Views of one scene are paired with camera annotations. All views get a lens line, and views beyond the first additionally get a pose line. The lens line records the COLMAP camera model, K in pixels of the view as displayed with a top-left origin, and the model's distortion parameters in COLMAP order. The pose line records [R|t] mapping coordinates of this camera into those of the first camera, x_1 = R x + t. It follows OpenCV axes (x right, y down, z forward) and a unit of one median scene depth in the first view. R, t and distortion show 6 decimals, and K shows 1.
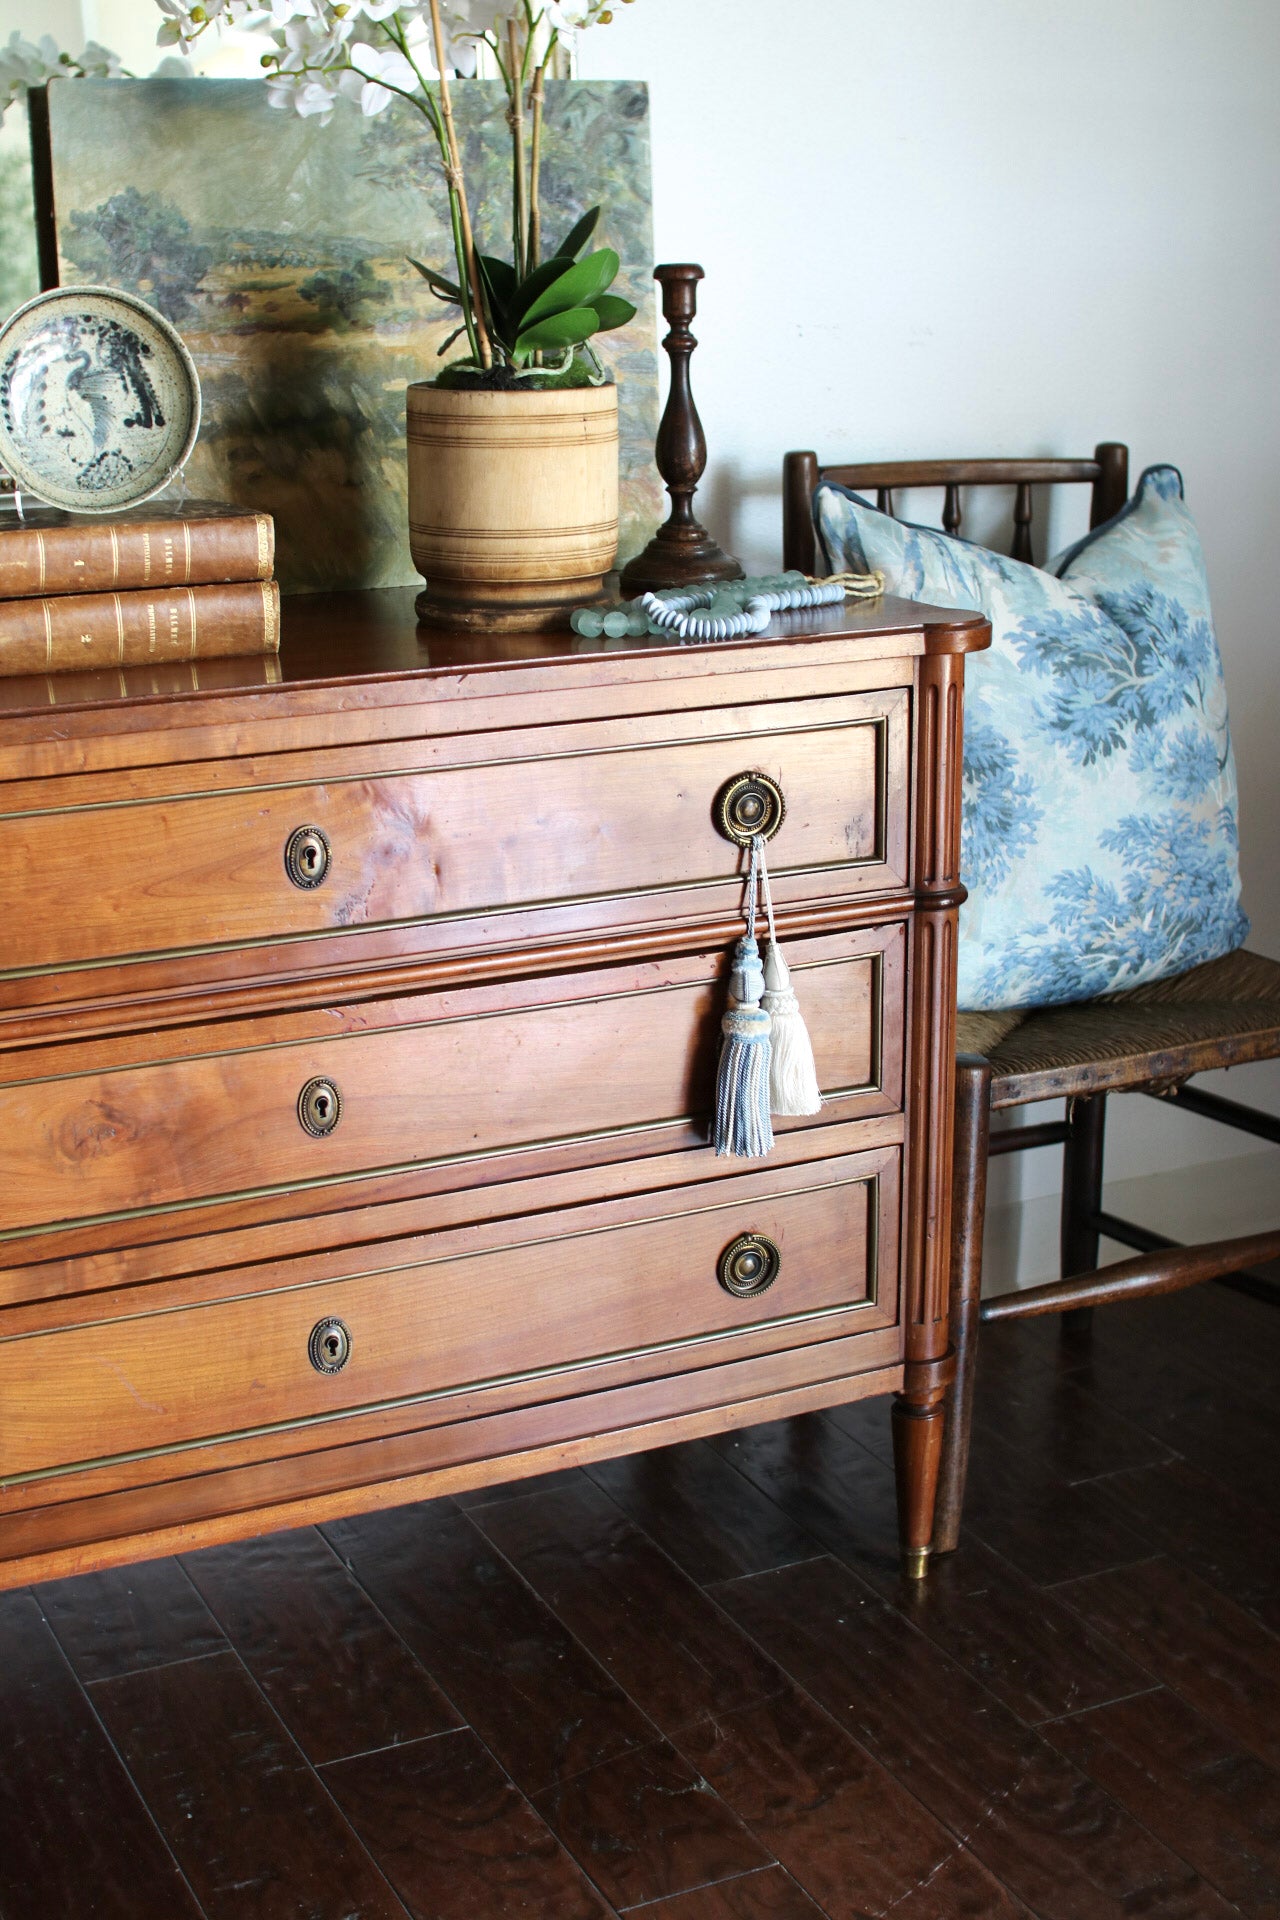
lens RADIAL K [[2671.3, 0, 640.0], [0, 2671.3, 960.0], [0, 0, 1]] dist [-0.189508, 0.307781]
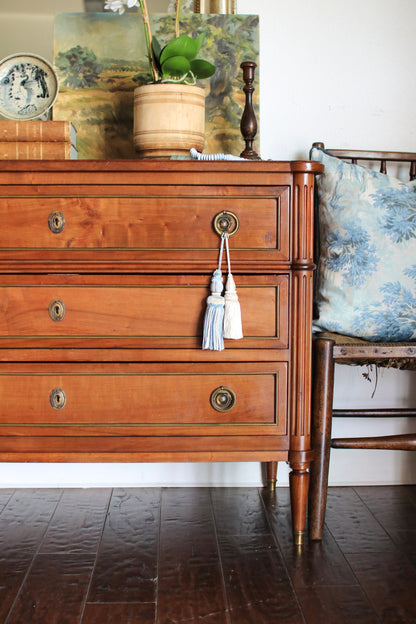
lens RADIAL K [[882.3, 0, 208.0], [0, 882.3, 312.0], [0, 0, 1]] dist [-0.188438, 0.288675]
pose [[0.917503, 0.039113, -0.395800, 0.385664], [-0.121822, 0.974959, -0.186051, 0.201655], [0.378612, 0.218920, 0.899293, 0.183444]]
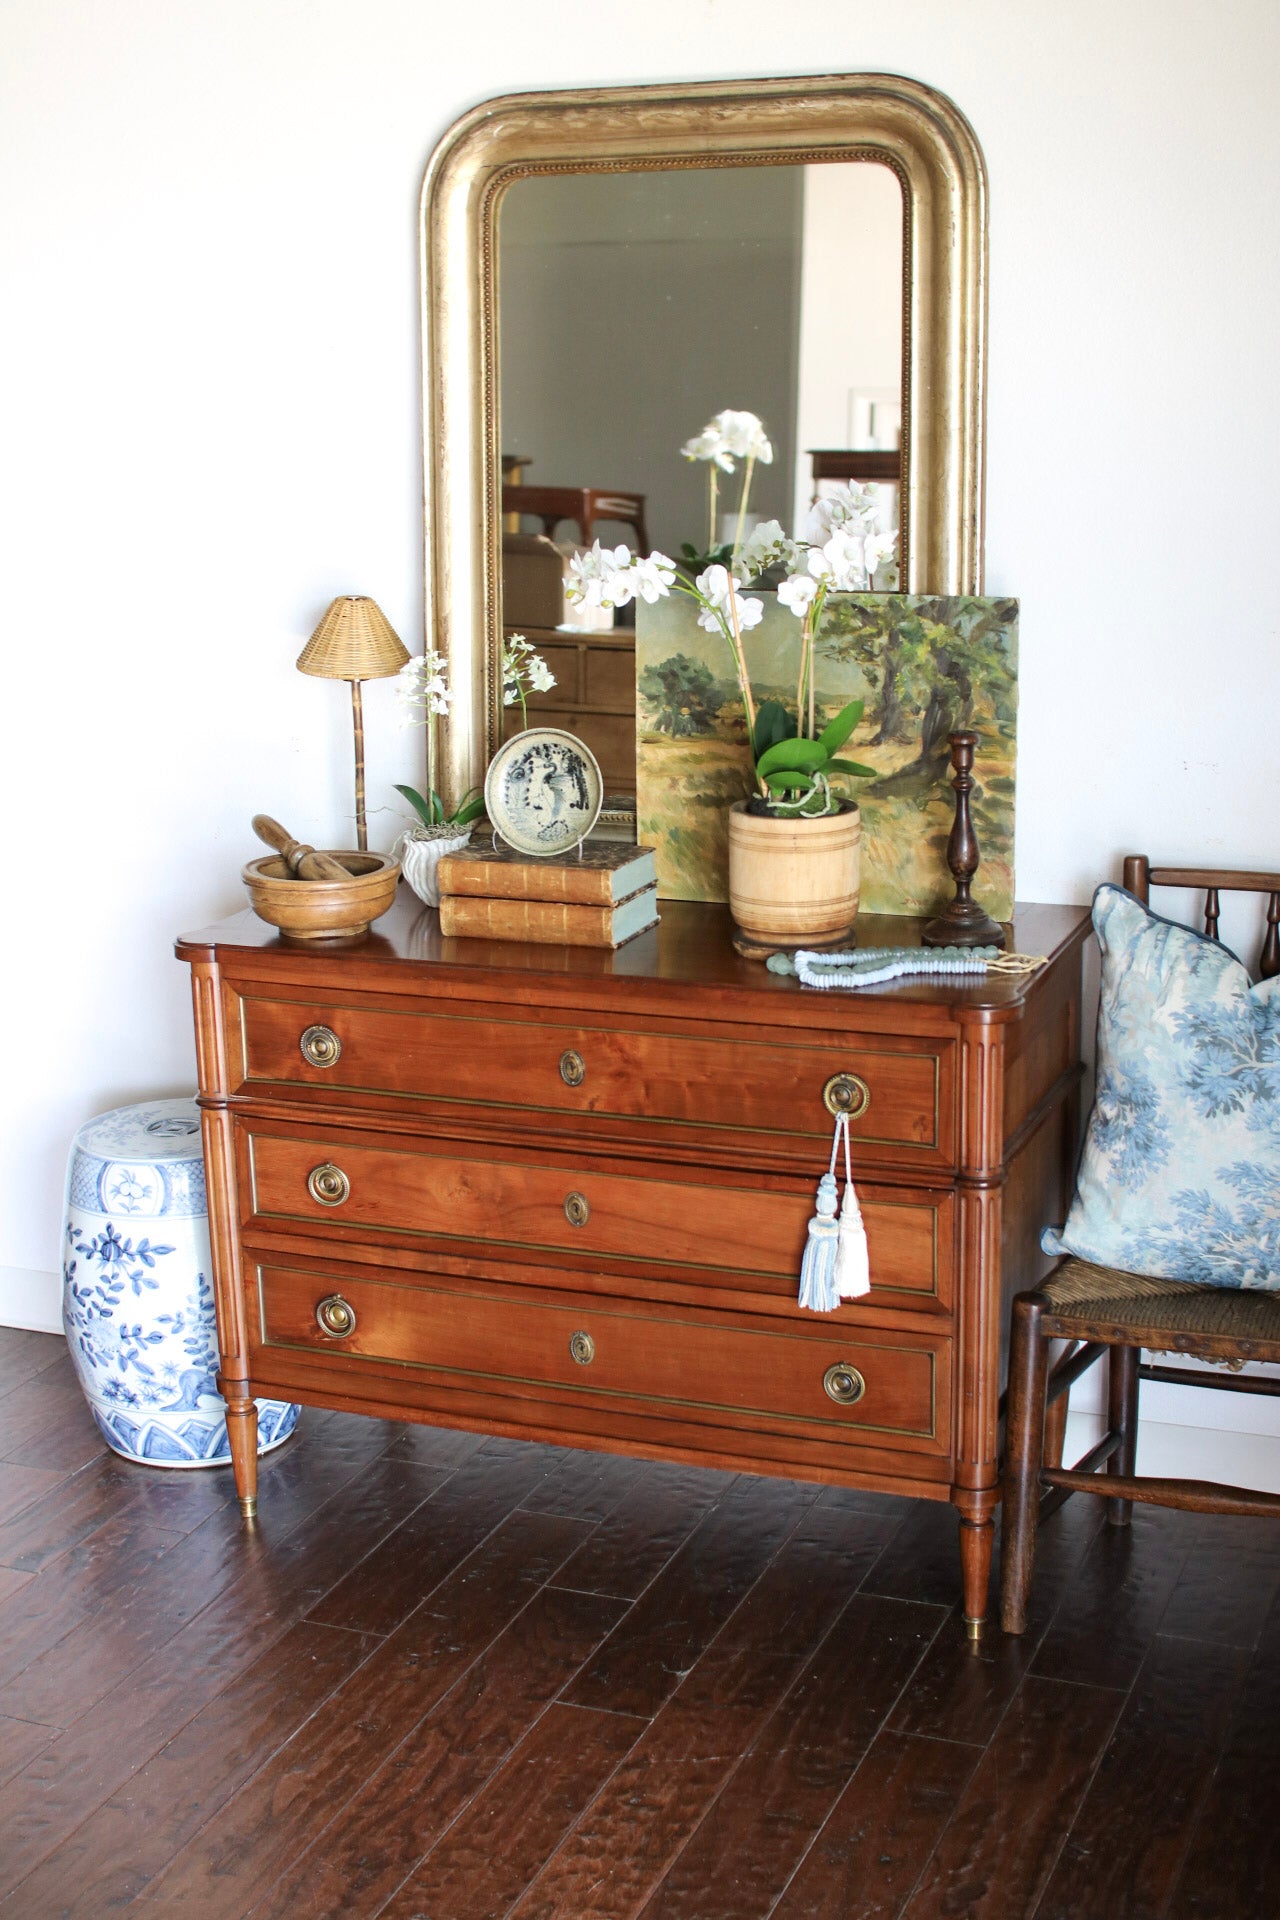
lens RADIAL K [[2671.3, 0, 640.0], [0, 2671.3, 960.0], [0, 0, 1]] dist [-0.189508, 0.307781]
pose [[0.672311, 0.176705, -0.718869, 1.058320], [-0.186785, 0.980165, 0.066247, -0.212981], [0.716317, 0.089735, 0.691981, -0.180470]]
